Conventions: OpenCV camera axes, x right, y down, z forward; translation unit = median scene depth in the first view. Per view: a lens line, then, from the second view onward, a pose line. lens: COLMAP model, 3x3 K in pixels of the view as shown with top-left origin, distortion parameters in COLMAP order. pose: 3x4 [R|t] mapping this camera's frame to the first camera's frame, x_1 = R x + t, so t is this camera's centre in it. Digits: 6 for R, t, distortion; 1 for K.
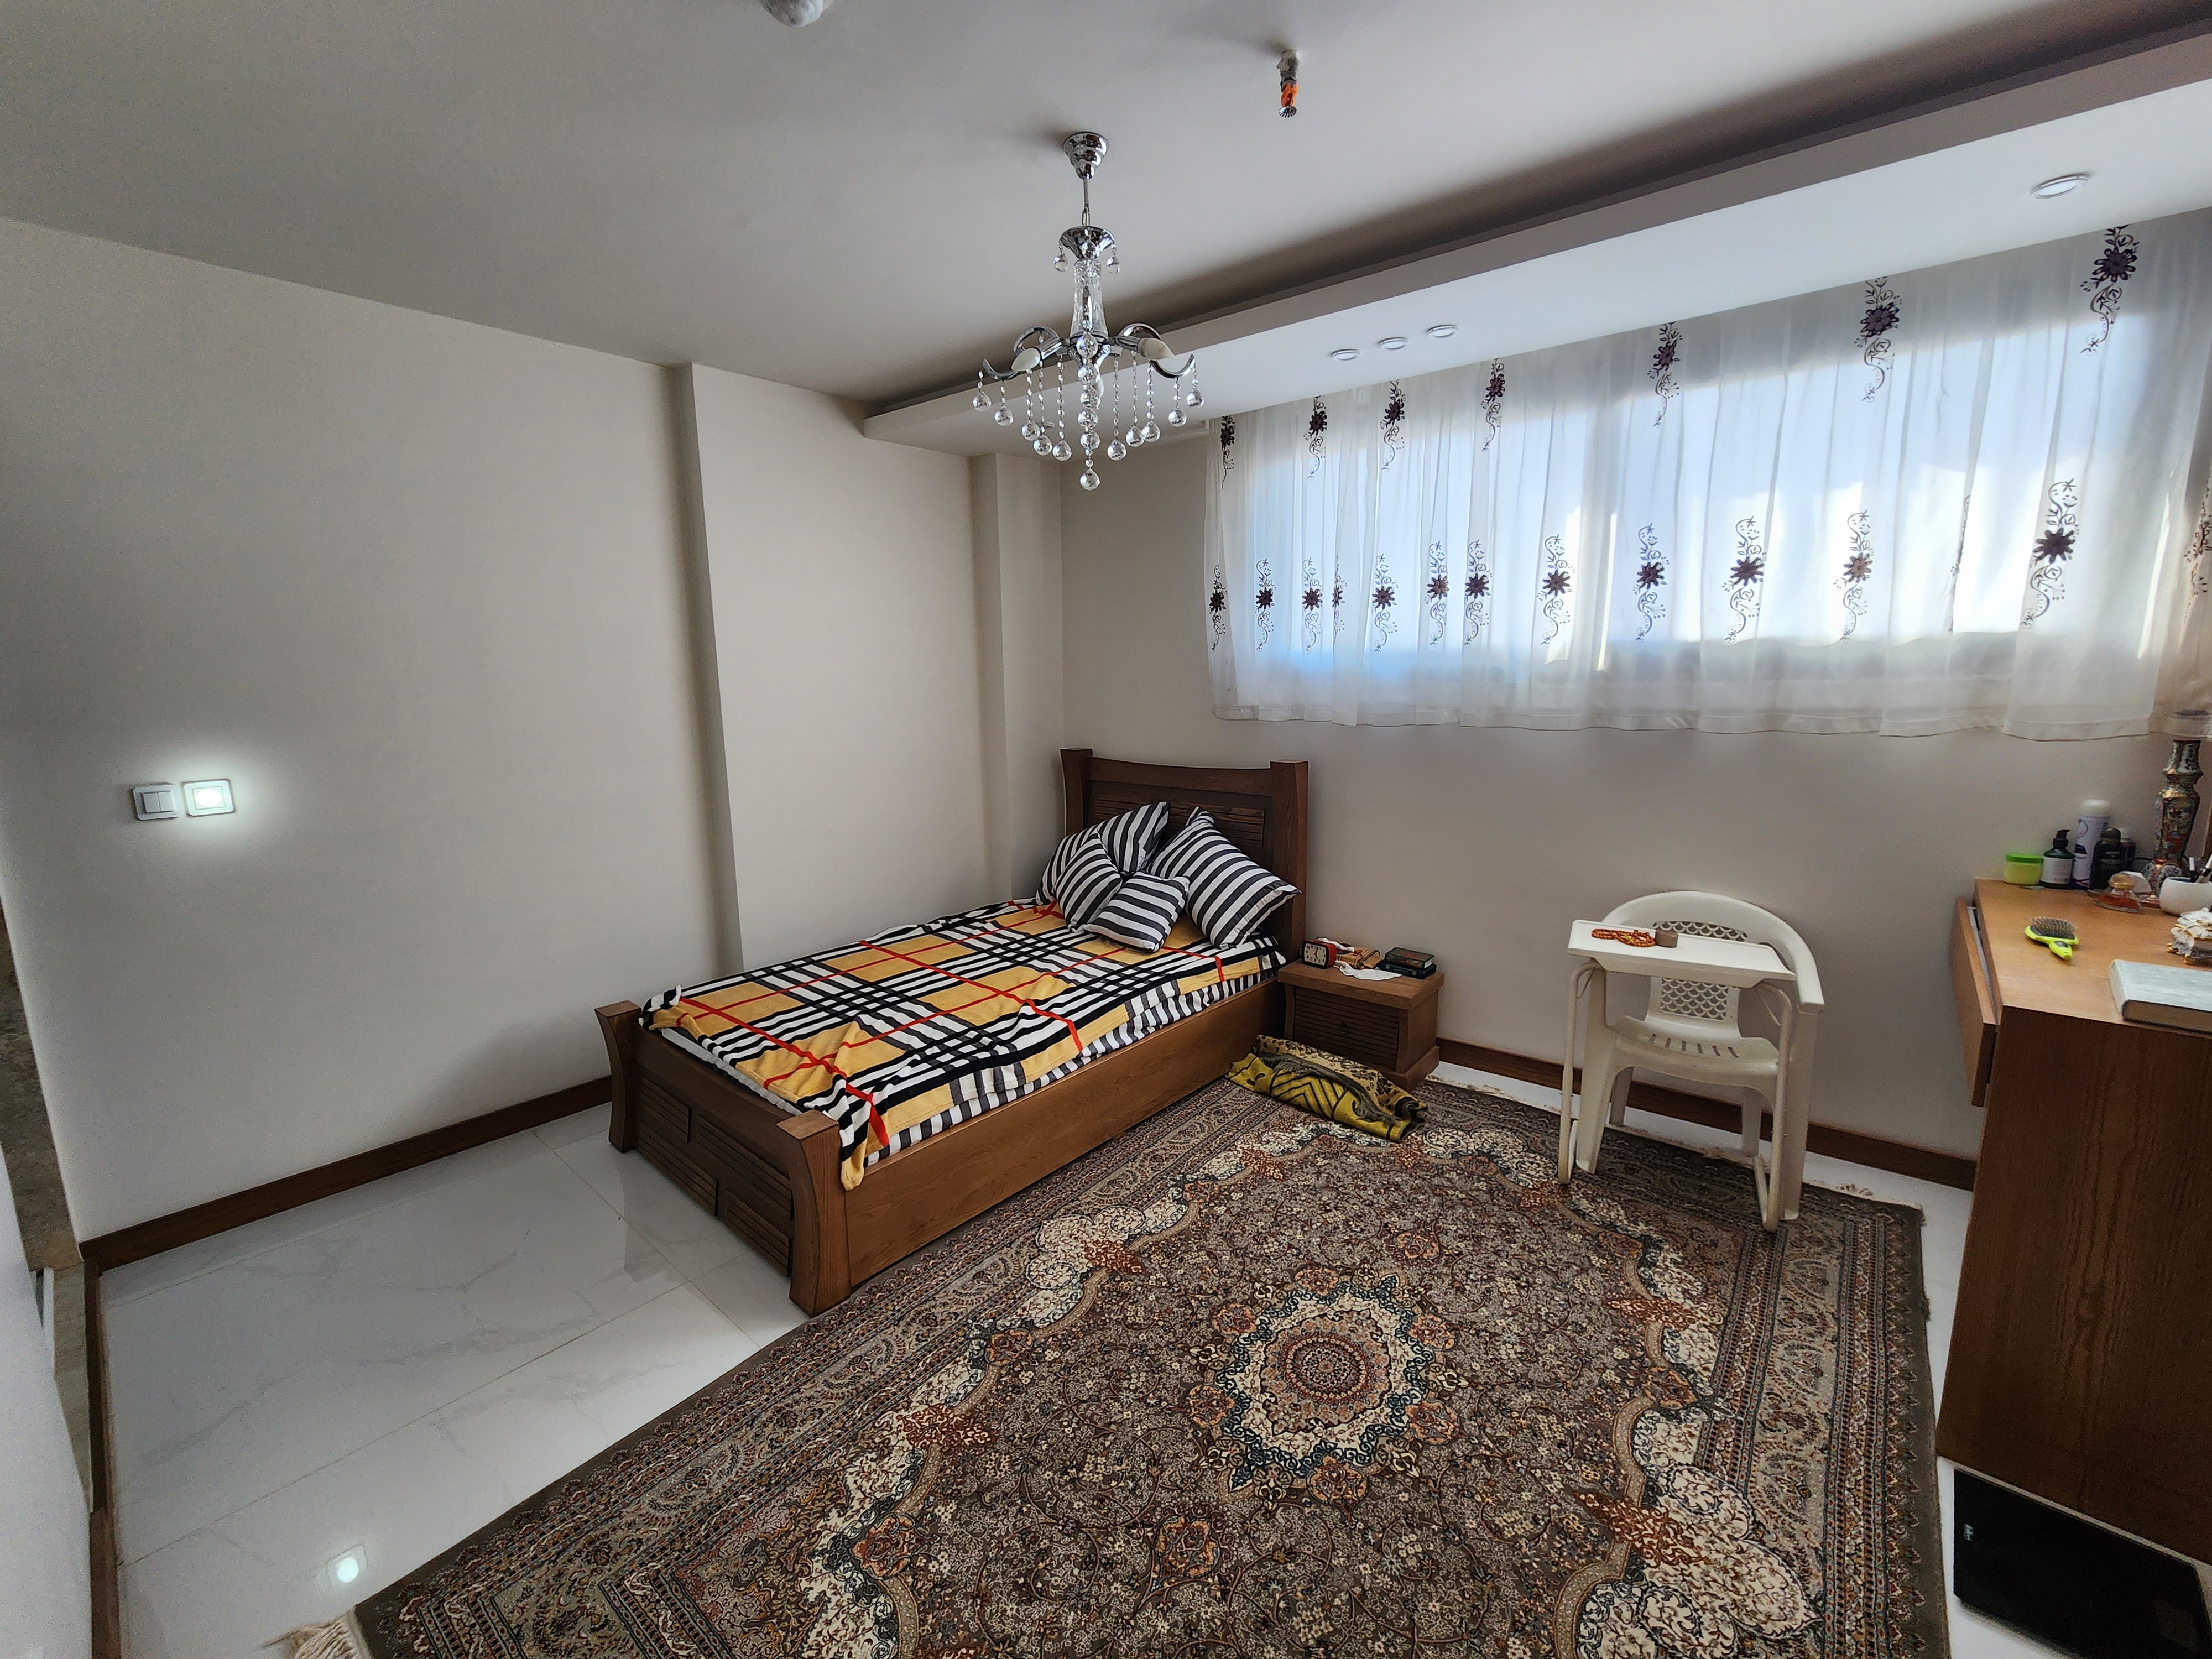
lens RADIAL K [[922.9, 0, 1114.5], [0, 922.9, 820.9], [0, 0, 1]] dist [-0.002694, -0.000181]
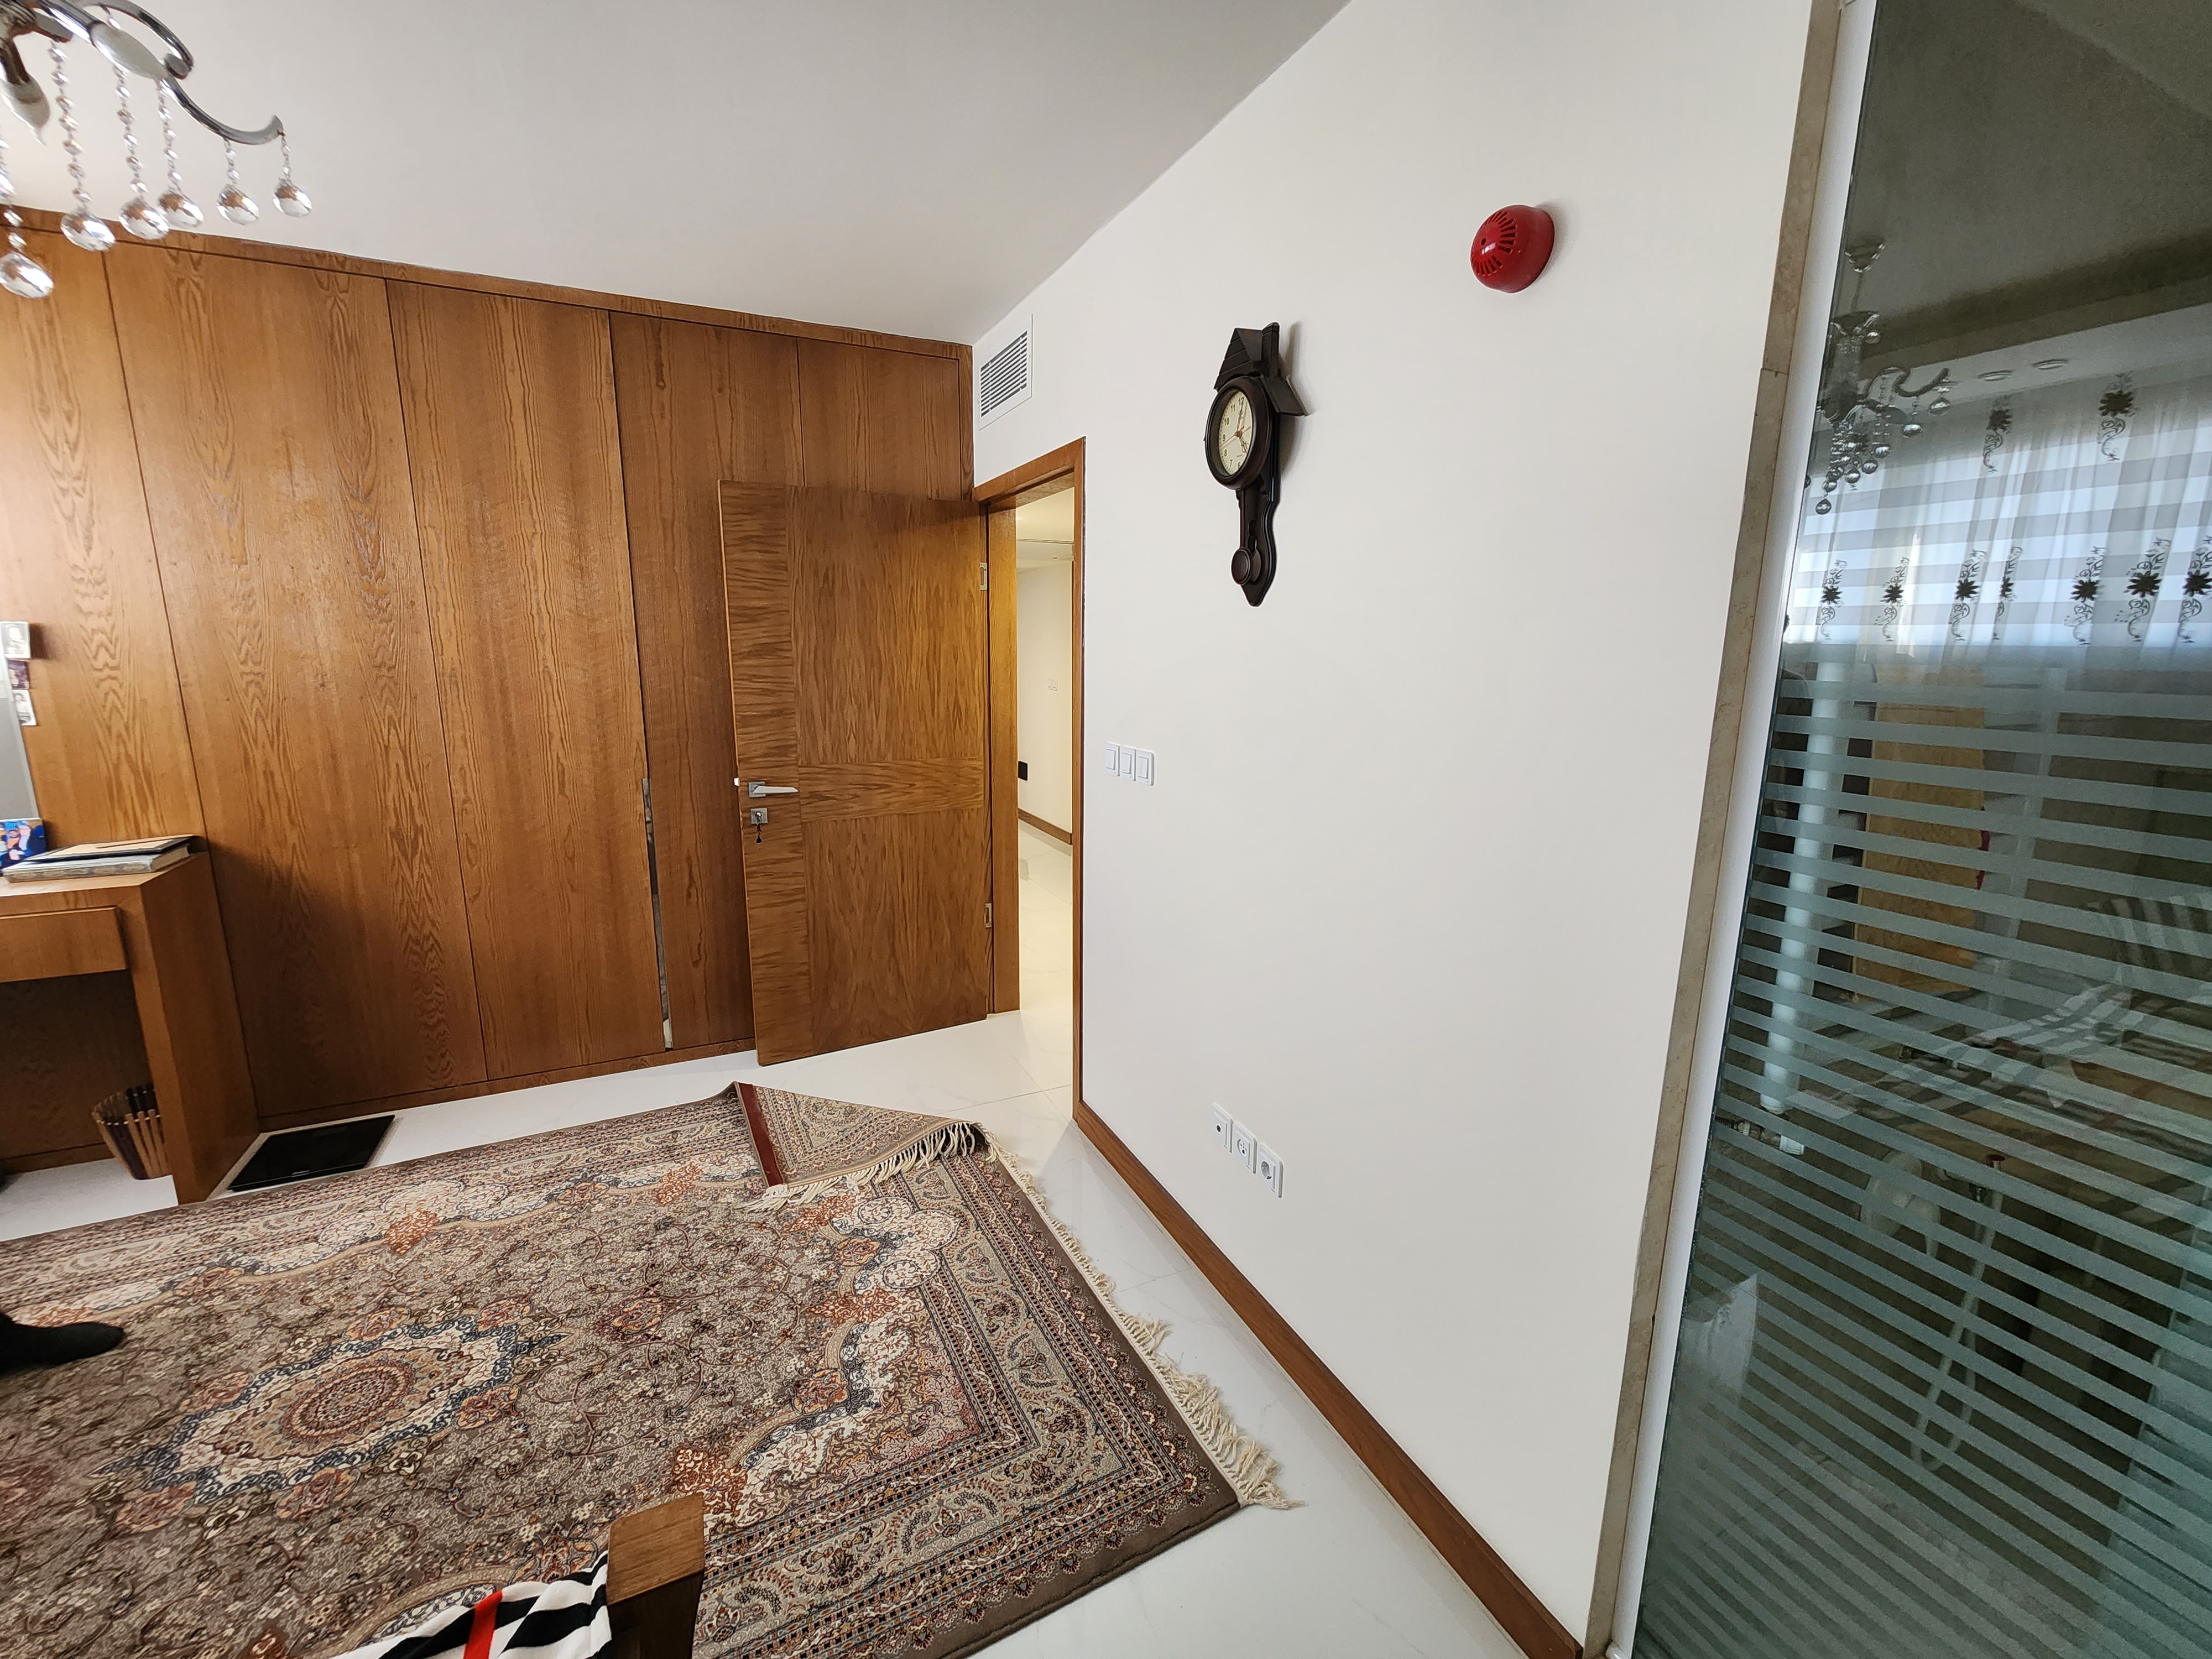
lens RADIAL K [[922.9, 0, 1107.0], [0, 922.9, 825.4], [0, 0, 1]] dist [-0.002694, -0.000181]
pose [[-0.920643, -0.069655, 0.384141, -0.940782], [0.070817, 0.937837, 0.339776, -0.255217], [-0.383929, 0.340016, -0.858480, 1.552870]]
